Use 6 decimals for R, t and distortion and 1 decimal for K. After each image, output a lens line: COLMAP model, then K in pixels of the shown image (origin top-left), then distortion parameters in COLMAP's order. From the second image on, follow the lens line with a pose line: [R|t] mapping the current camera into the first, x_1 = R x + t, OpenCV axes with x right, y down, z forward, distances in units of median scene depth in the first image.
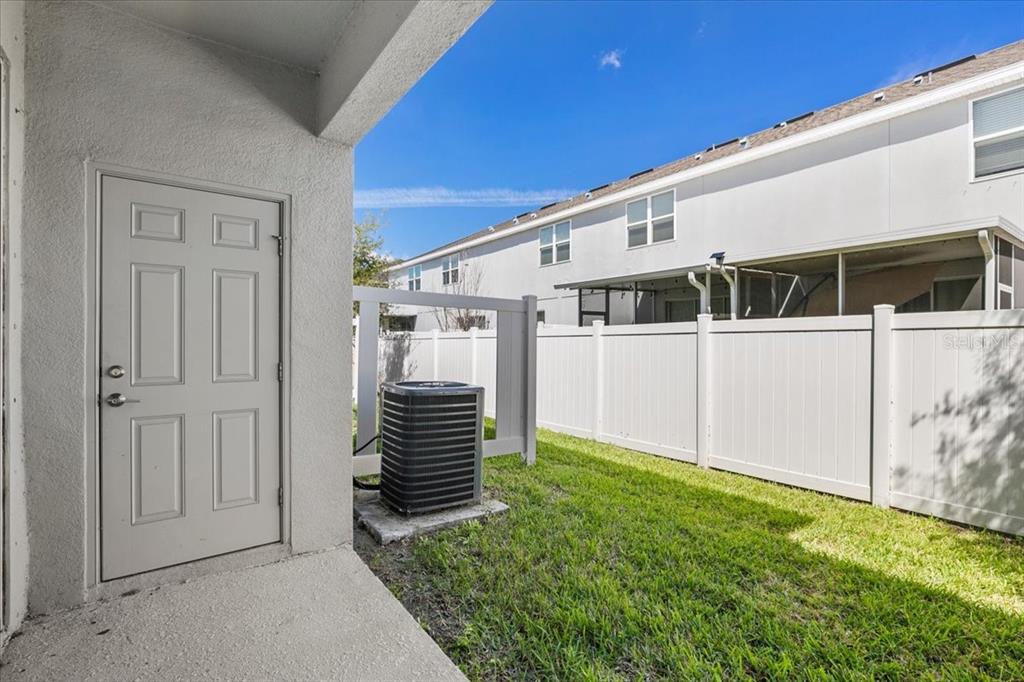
lens RADIAL K [[476.3, 0, 512.0], [0, 476.3, 341.0], [0, 0, 1]] dist [-0.001607, 0.000040]
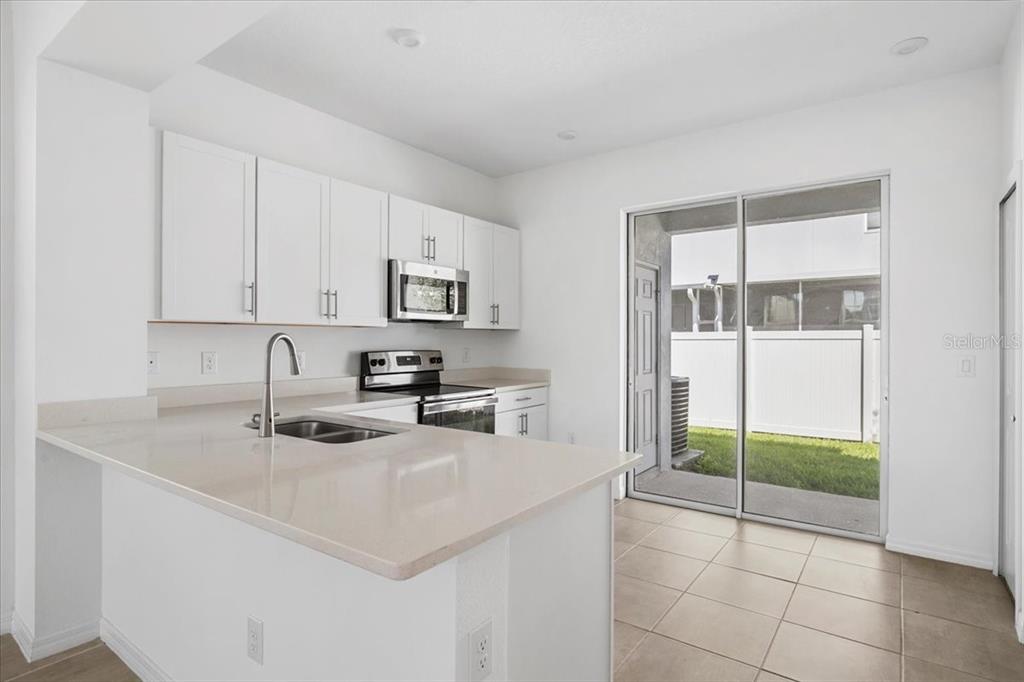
lens RADIAL K [[533.1, 0, 512.0], [0, 533.1, 341.0], [0, 0, 1]] dist [-0.000802, -0.000577]
pose [[0.956148, -0.000535, 0.292882, -0.822985], [-0.002424, 0.999950, 0.009741, -0.027788], [-0.292872, -0.010024, 0.956099, -0.372718]]
